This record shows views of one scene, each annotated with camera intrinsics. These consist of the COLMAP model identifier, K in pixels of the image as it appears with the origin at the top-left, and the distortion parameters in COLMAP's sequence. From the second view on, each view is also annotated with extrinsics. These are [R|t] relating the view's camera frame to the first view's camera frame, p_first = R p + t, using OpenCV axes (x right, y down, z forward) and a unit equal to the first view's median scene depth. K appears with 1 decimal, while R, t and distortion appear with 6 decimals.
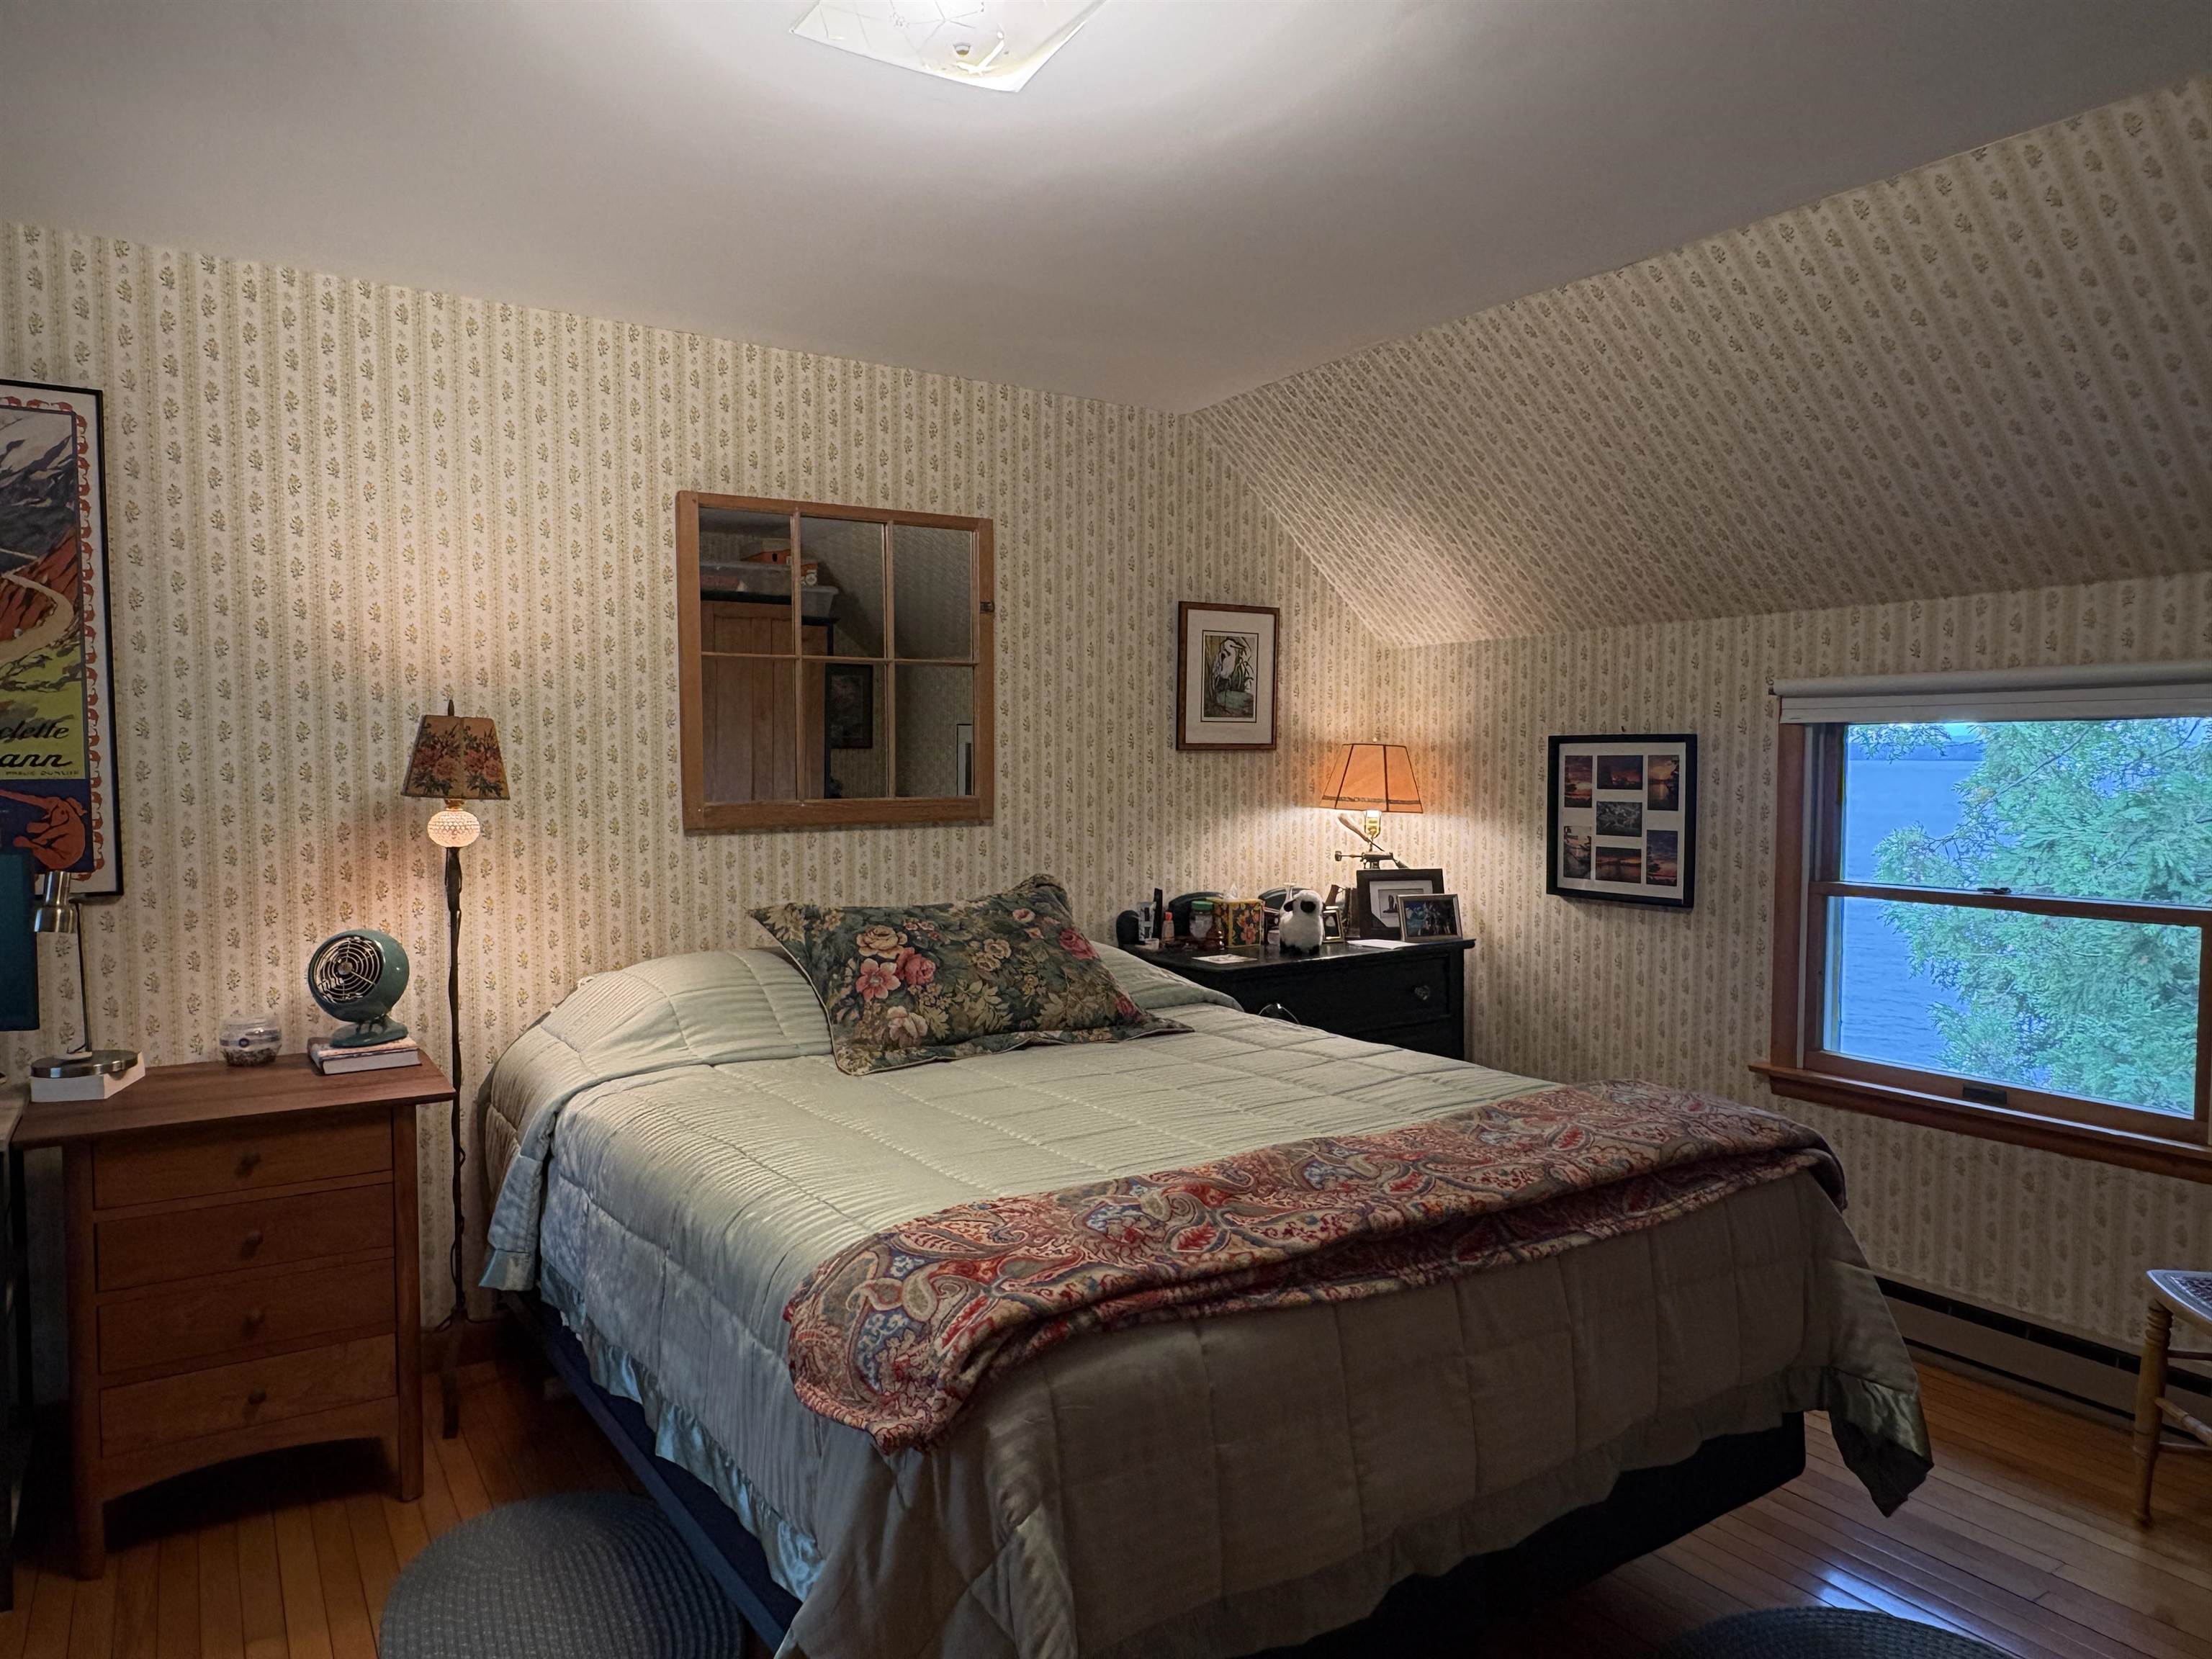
lens RADIAL K [[1428.7, 0, 1106.0], [0, 1428.7, 829.5], [0, 0, 1]] dist [0.001224, -0.000543]
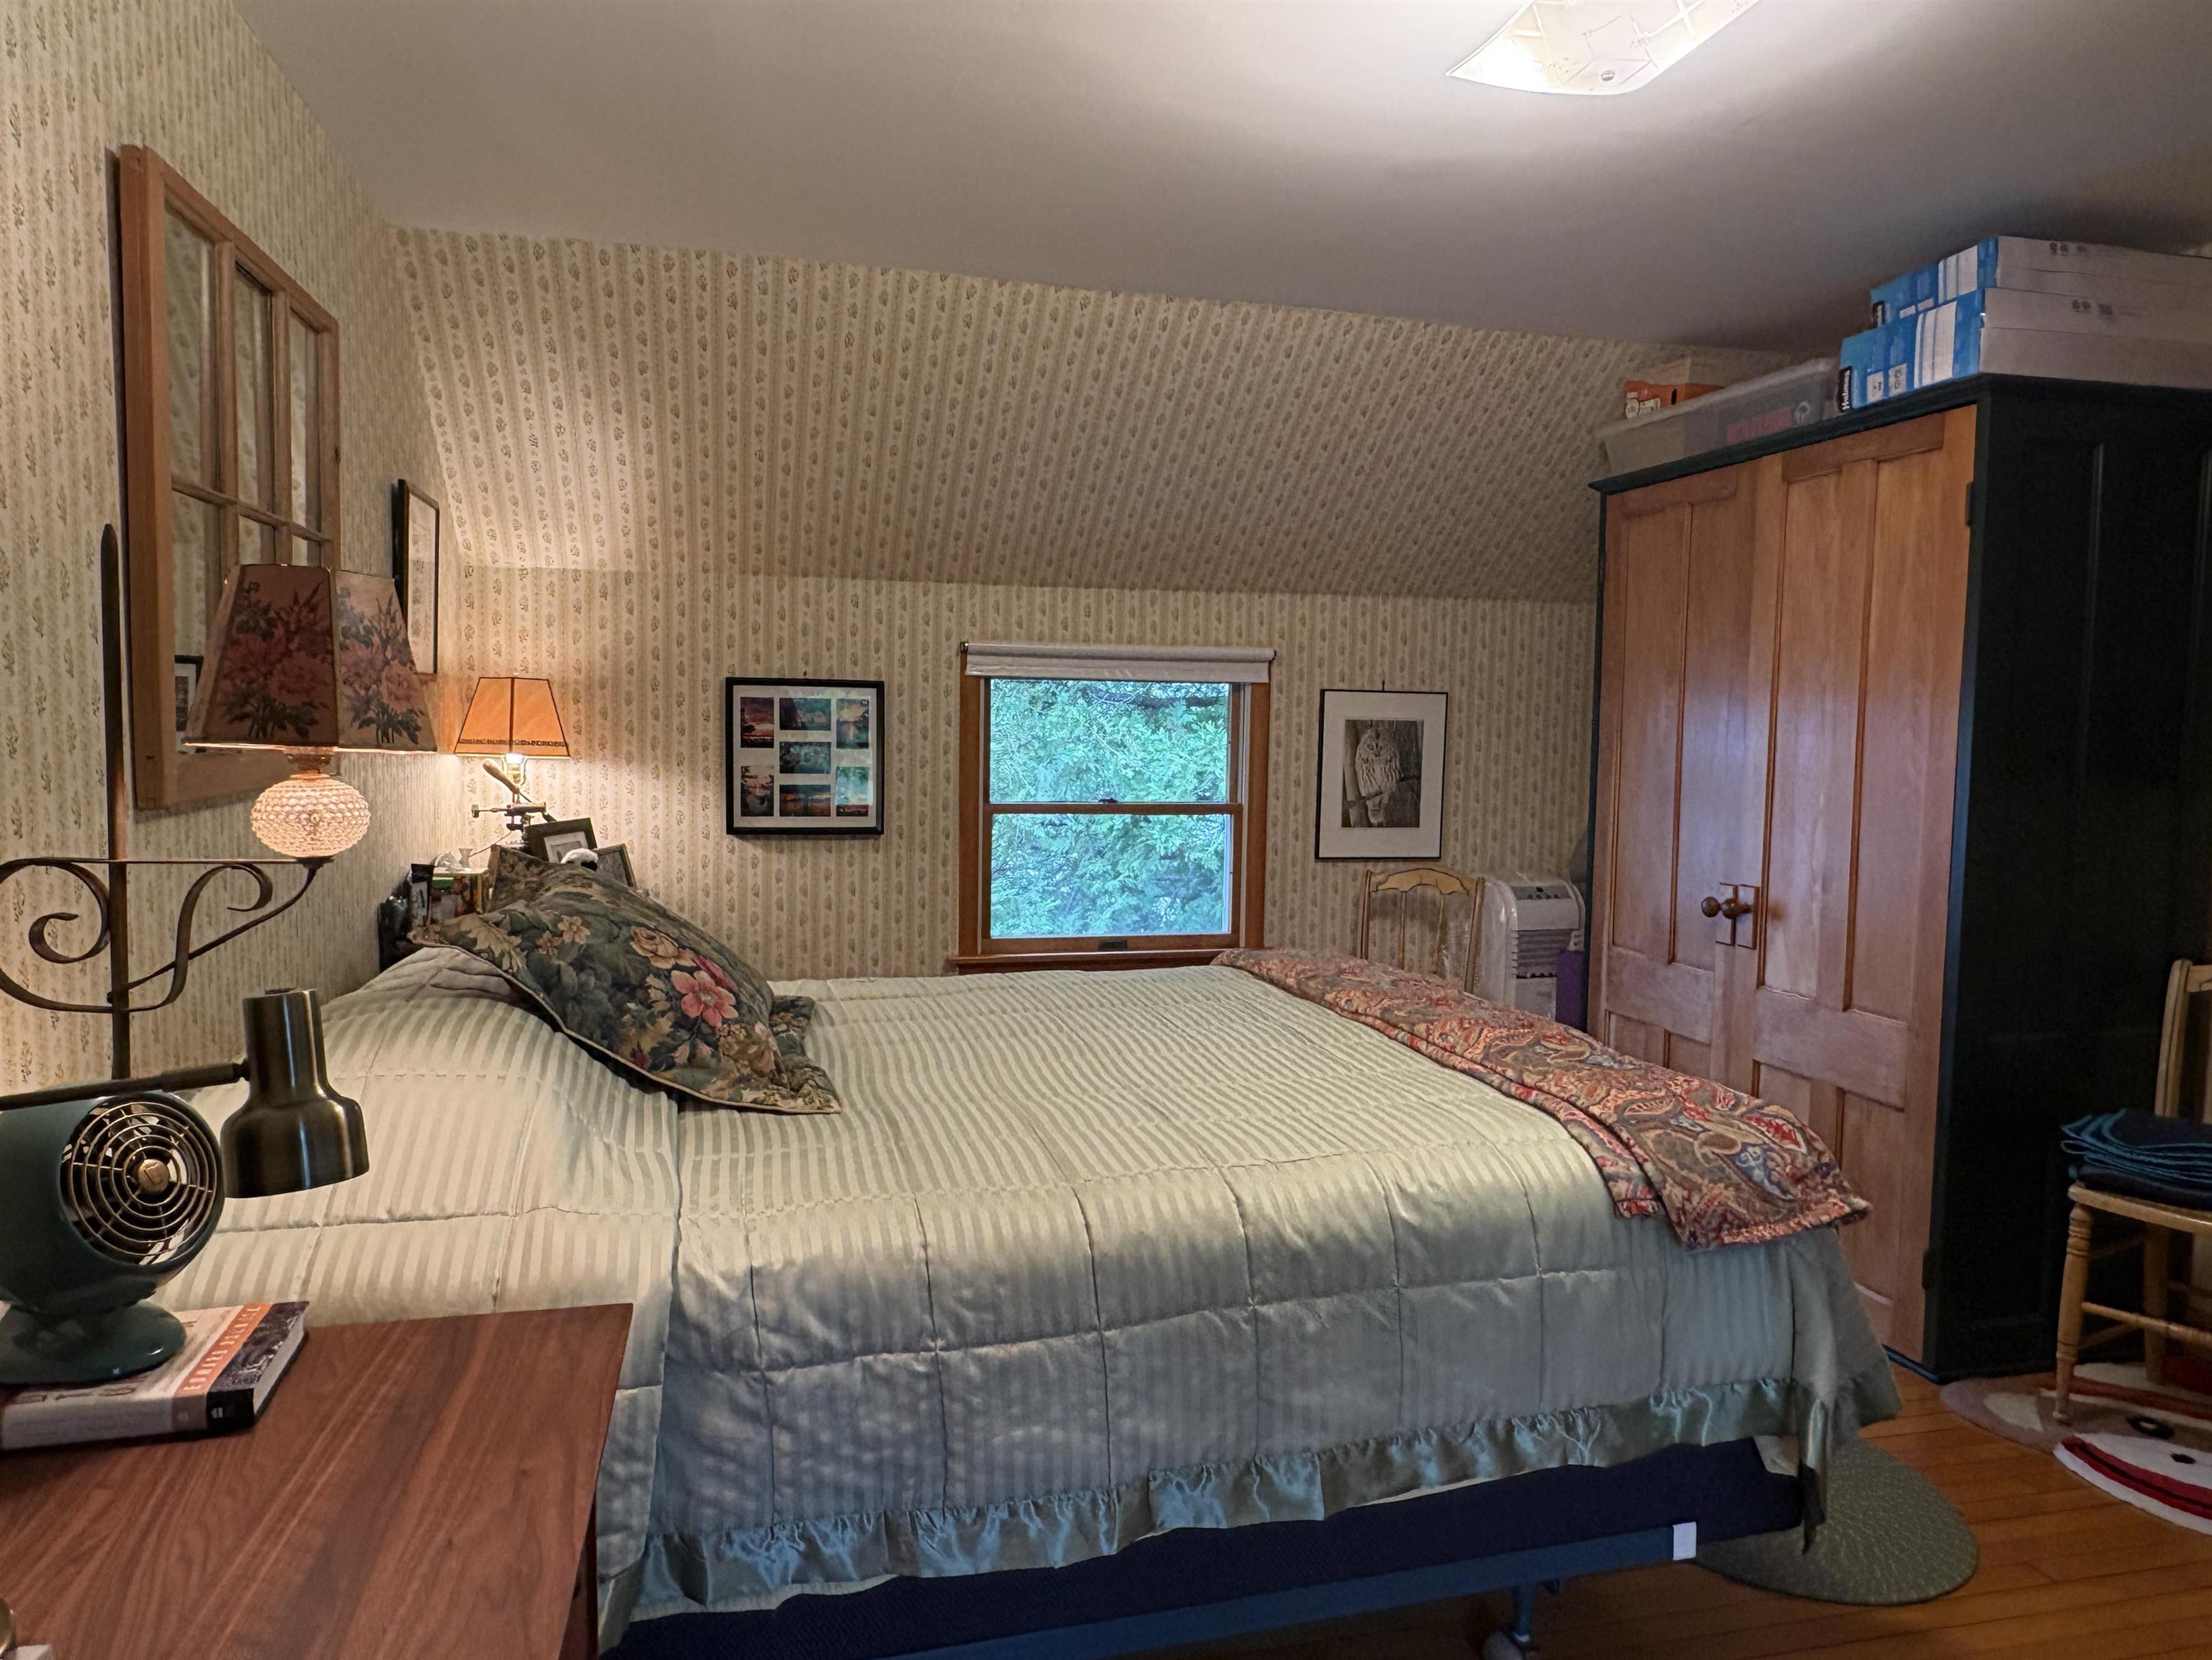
lens RADIAL K [[1428.9, 0, 1106.0], [0, 1428.9, 830.0], [0, 0, 1]] dist [0.001224, -0.000543]
pose [[0.327005, -0.067603, 0.942601, -0.578052], [0.031460, 0.997664, 0.060638, -0.011282], [-0.944499, 0.009825, 0.328368, 0.436342]]
